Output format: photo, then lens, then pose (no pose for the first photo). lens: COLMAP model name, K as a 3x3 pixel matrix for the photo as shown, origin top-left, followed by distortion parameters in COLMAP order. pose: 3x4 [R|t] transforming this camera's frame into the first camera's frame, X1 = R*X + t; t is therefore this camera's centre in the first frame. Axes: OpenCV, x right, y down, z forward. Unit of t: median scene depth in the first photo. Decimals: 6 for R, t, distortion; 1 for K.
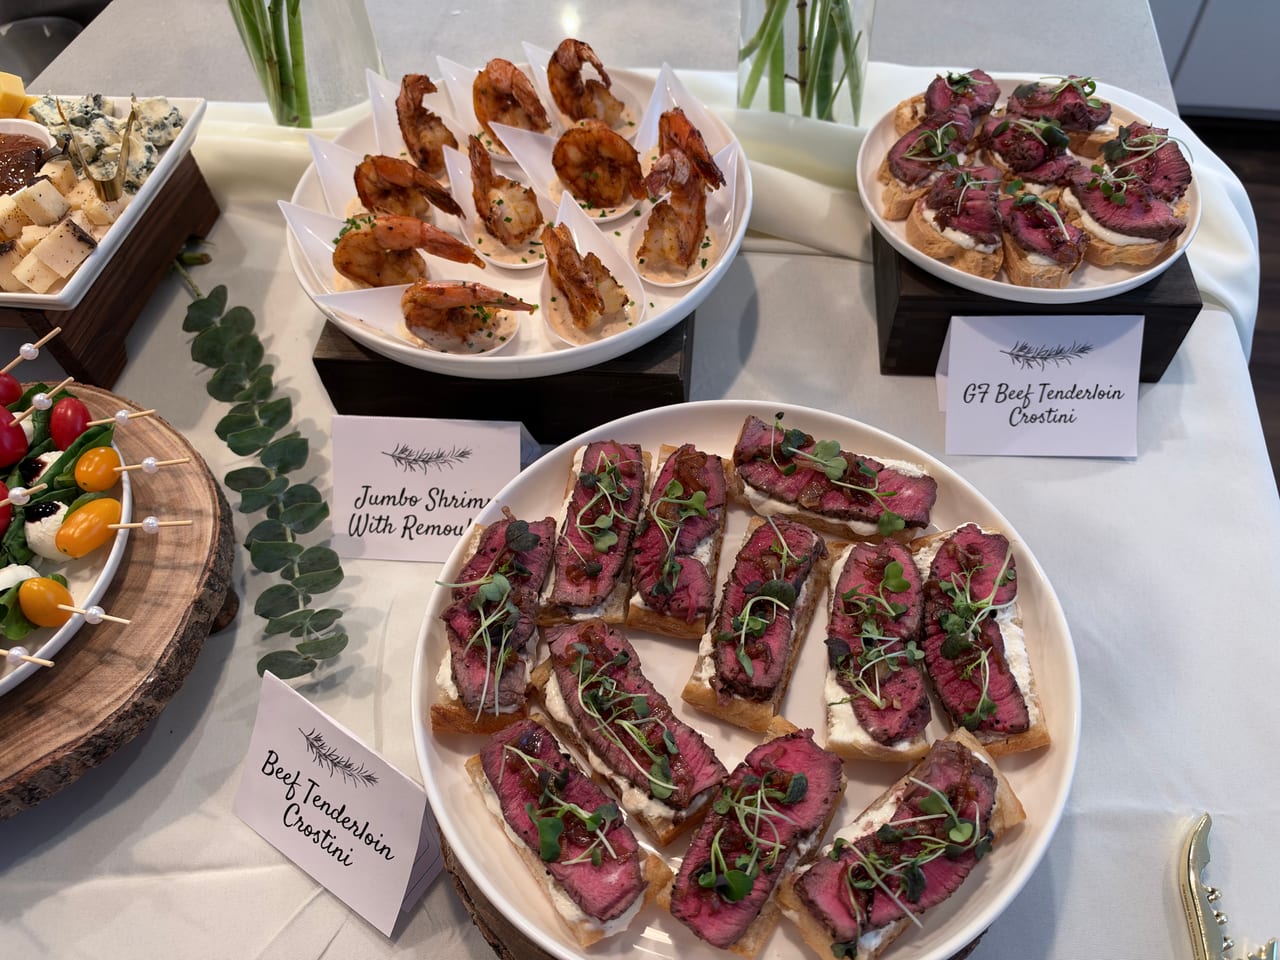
lens RADIAL K [[976.0, 0, 643.0], [0, 976.0, 480.5], [0, 0, 1]] dist [0.065016, -0.180282]
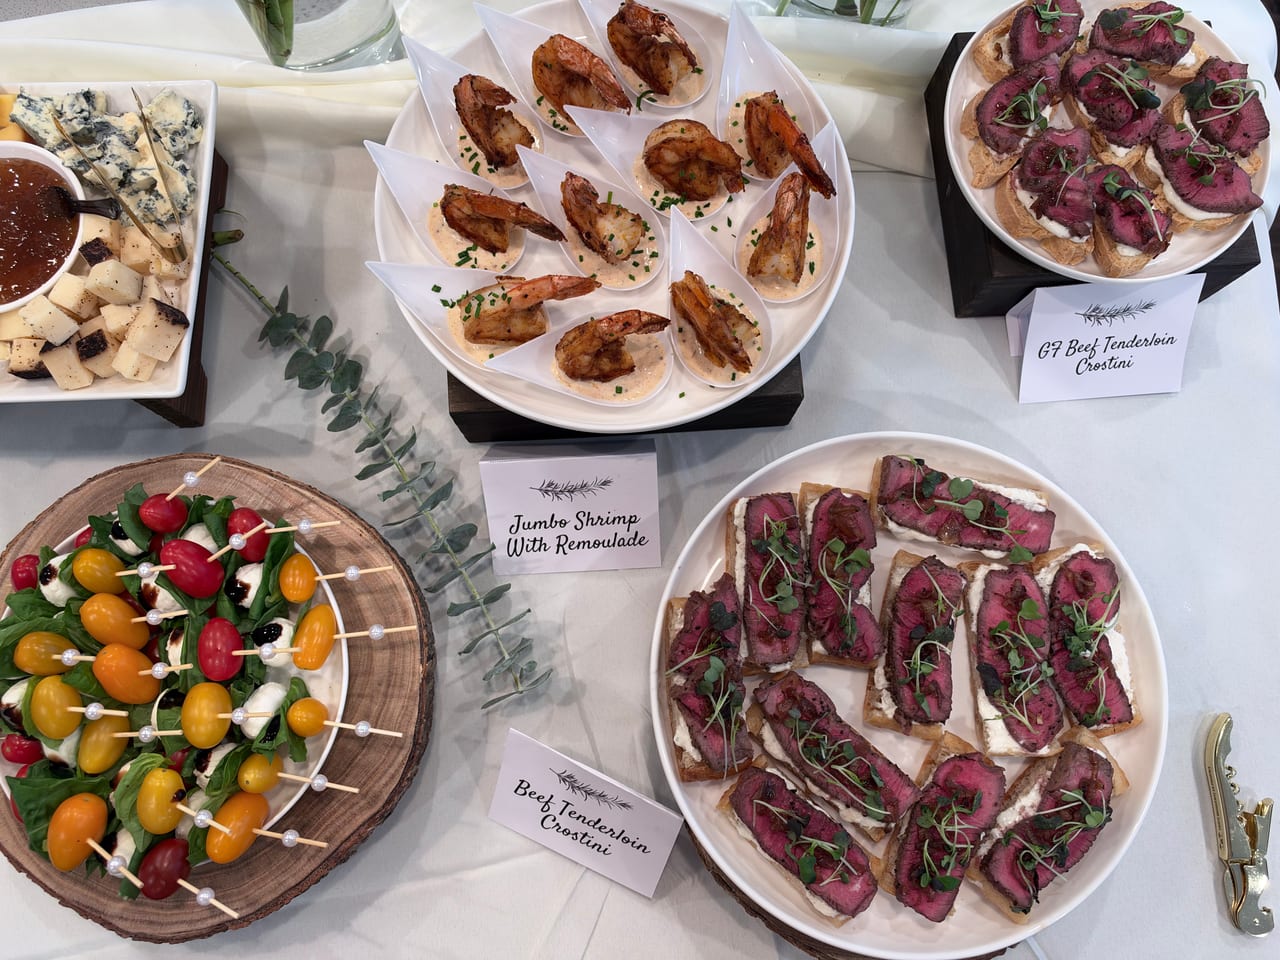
lens RADIAL K [[982.7, 0, 633.6], [0, 982.7, 490.9], [0, 0, 1]] dist [-0.021053, 0.003613]
pose [[0.985775, -0.142747, 0.088714, -0.281458], [0.094352, 0.906849, 0.410758, -0.515248], [-0.139084, -0.396544, 0.907418, 0.007354]]
